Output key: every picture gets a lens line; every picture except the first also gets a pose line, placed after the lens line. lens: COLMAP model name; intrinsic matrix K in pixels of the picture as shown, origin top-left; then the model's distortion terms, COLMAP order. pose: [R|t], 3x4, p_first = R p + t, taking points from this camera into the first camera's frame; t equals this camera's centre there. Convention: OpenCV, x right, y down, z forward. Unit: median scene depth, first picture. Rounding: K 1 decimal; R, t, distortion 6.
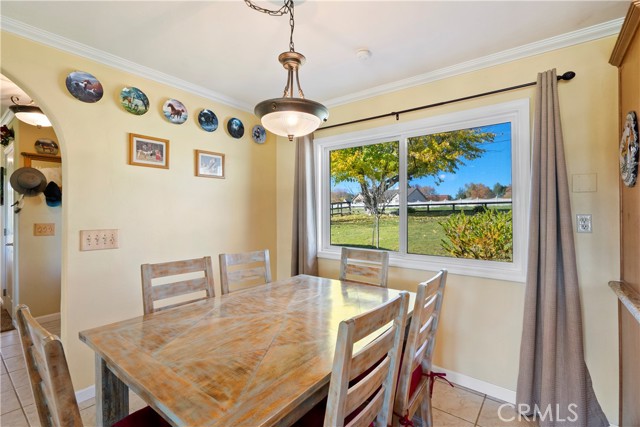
lens RADIAL K [[298.0, 0, 318.9], [0, 298.0, 209.7], [0, 0, 1]] dist [0.001834, 0.000235]
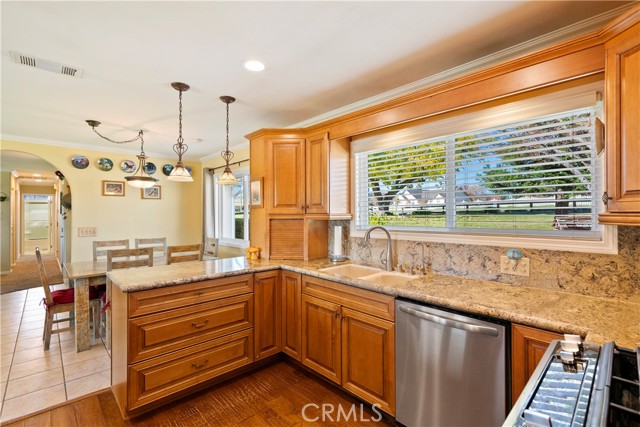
lens RADIAL K [[293.2, 0, 317.4], [0, 293.2, 210.8], [0, 0, 1]] dist [0.000458, -0.000108]
pose [[0.987466, -0.008765, -0.157588, 1.326019], [0.008641, 0.999962, -0.001476, -0.035549], [0.157595, 0.000095, 0.987504, -0.887181]]
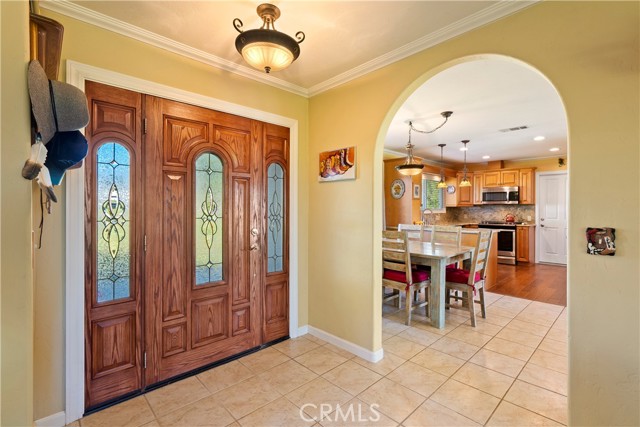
lens RADIAL K [[293.2, 0, 317.4], [0, 293.2, 210.8], [0, 0, 1]] dist [0.000458, -0.000108]
pose [[0.162029, -0.008179, 0.986752, -2.167245], [-0.008065, 0.999921, 0.009612, 0.034933], [-0.986753, -0.009516, 0.161950, 1.084614]]
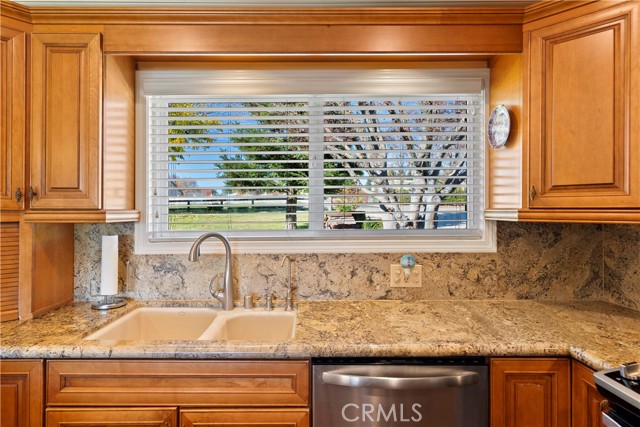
lens RADIAL K [[372.5, 0, 311.4], [0, 372.5, 207.7], [0, 0, 1]] dist [0.005545, 0.001079]
pose [[0.788107, -0.001831, 0.615536, 1.022426], [0.000185, 0.999996, 0.002738, -0.030647], [-0.615539, -0.002044, 0.788104, -0.446452]]
